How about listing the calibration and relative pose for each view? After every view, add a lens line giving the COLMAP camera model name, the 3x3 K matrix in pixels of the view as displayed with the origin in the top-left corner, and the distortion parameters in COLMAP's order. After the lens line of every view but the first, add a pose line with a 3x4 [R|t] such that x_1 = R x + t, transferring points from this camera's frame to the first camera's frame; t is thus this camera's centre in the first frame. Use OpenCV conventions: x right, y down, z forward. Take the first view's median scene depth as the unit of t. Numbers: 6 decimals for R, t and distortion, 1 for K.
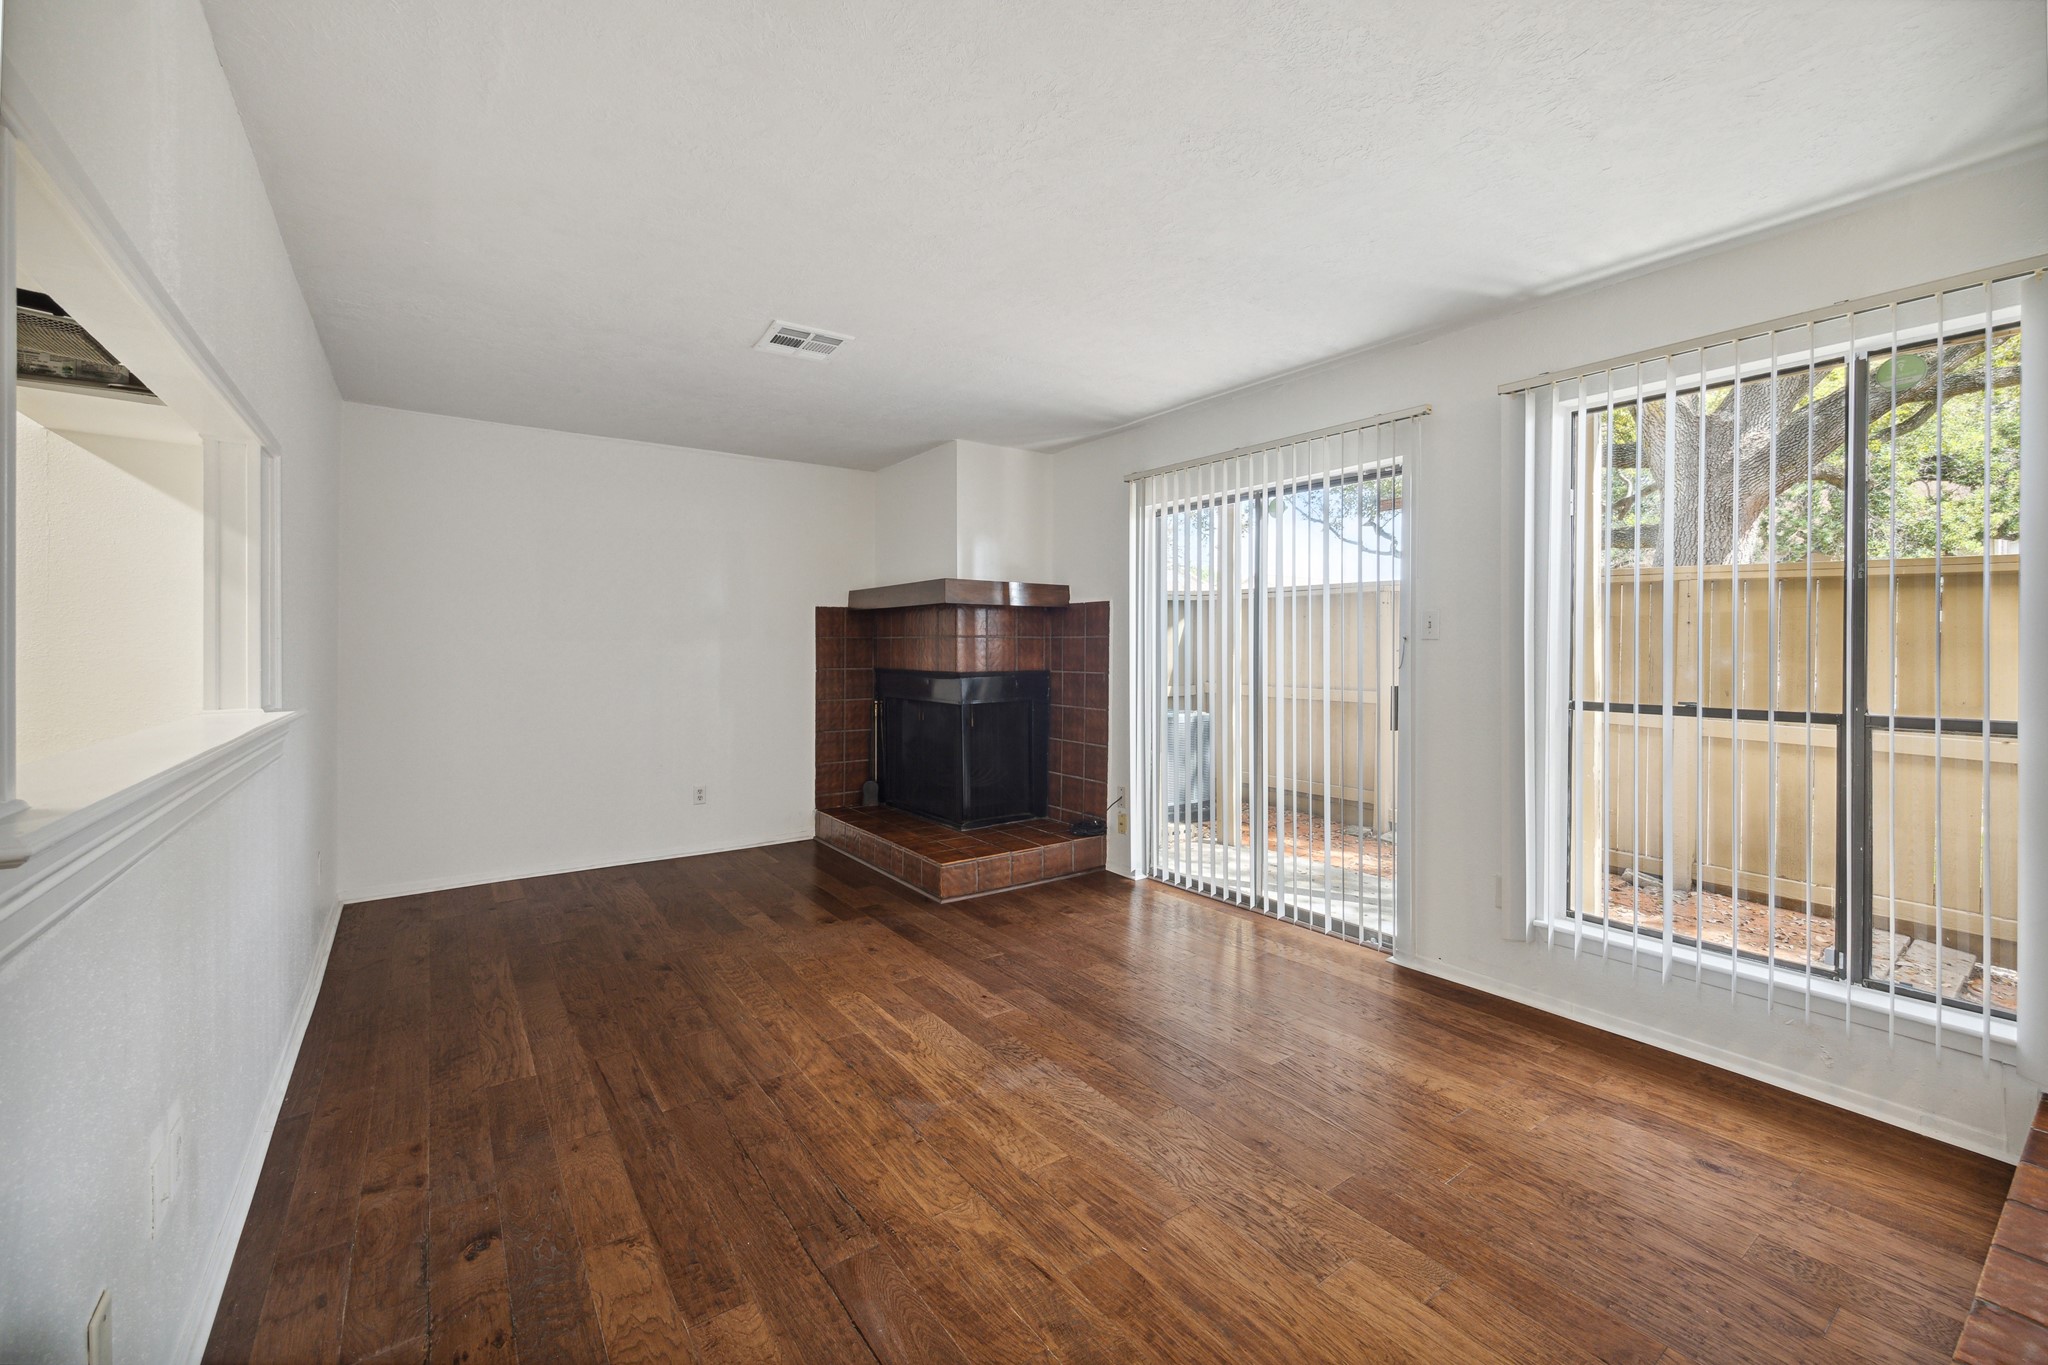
lens RADIAL K [[792.4, 0, 940.4], [0, 792.4, 647.2], [0, 0, 1]] dist [-0.001326, -0.000058]
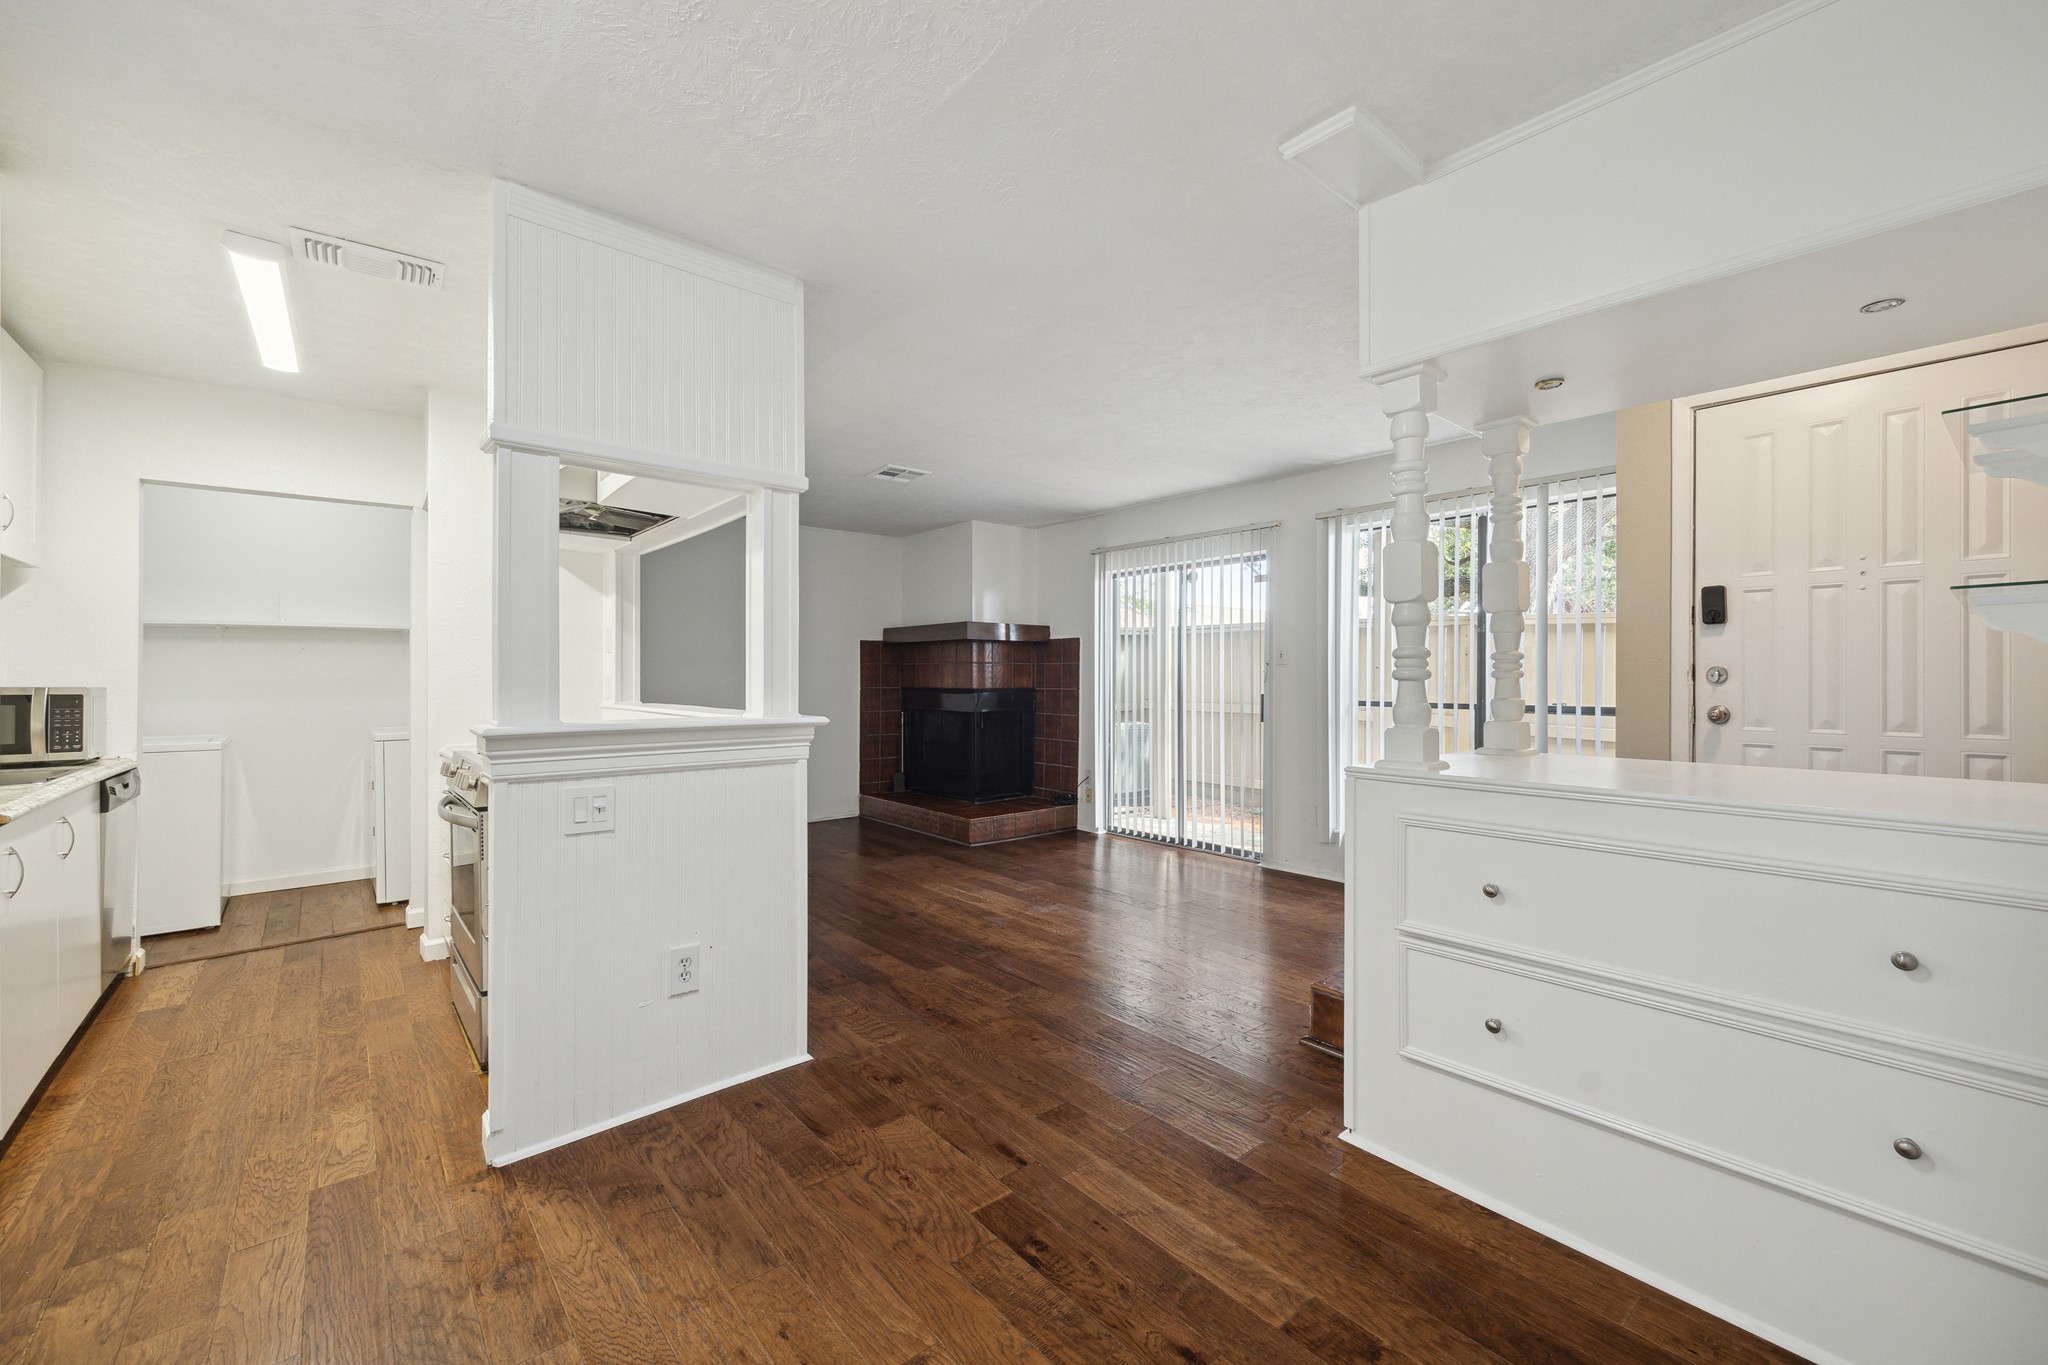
lens RADIAL K [[804.2, 0, 978.4], [0, 804.2, 678.6], [0, 0, 1]] dist [-0.000404, 0.000016]
pose [[0.992615, -0.001149, 0.121299, -0.156066], [0.000690, 0.999992, 0.003824, 0.009753], [-0.121302, -0.003712, 0.992609, -0.444554]]
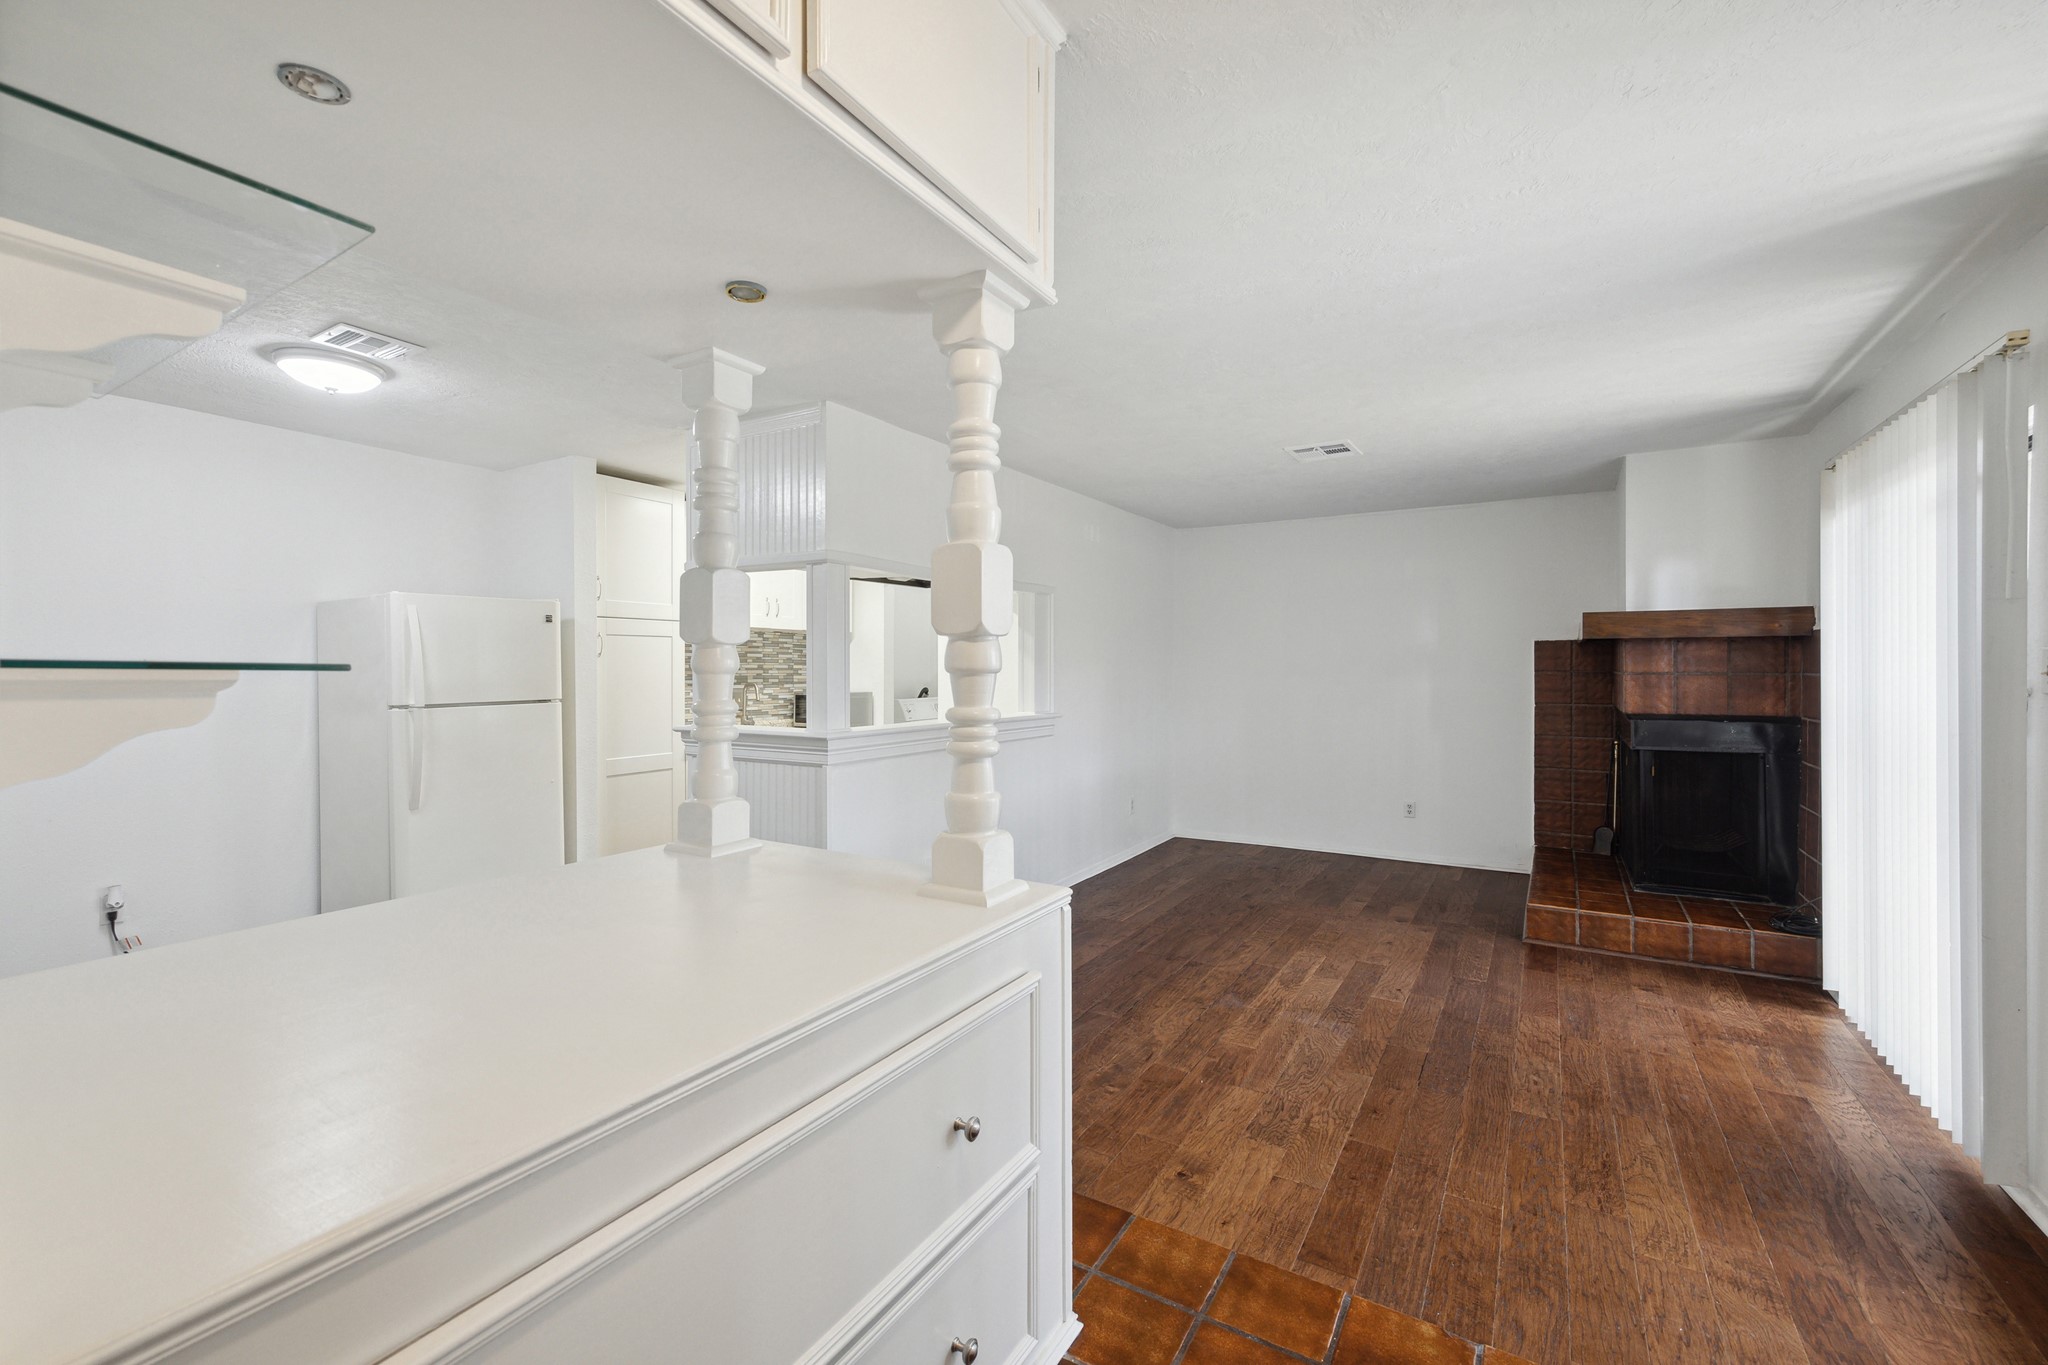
lens RADIAL K [[877.3, 0, 1101.7], [0, 877.3, 668.2], [0, 0, 1]] dist [0.000996, 0.000235]
pose [[0.473704, 0.001941, -0.880682, 0.693677], [0.002567, 0.999990, 0.003584, -0.028062], [0.880680, -0.003959, 0.473695, 0.000355]]
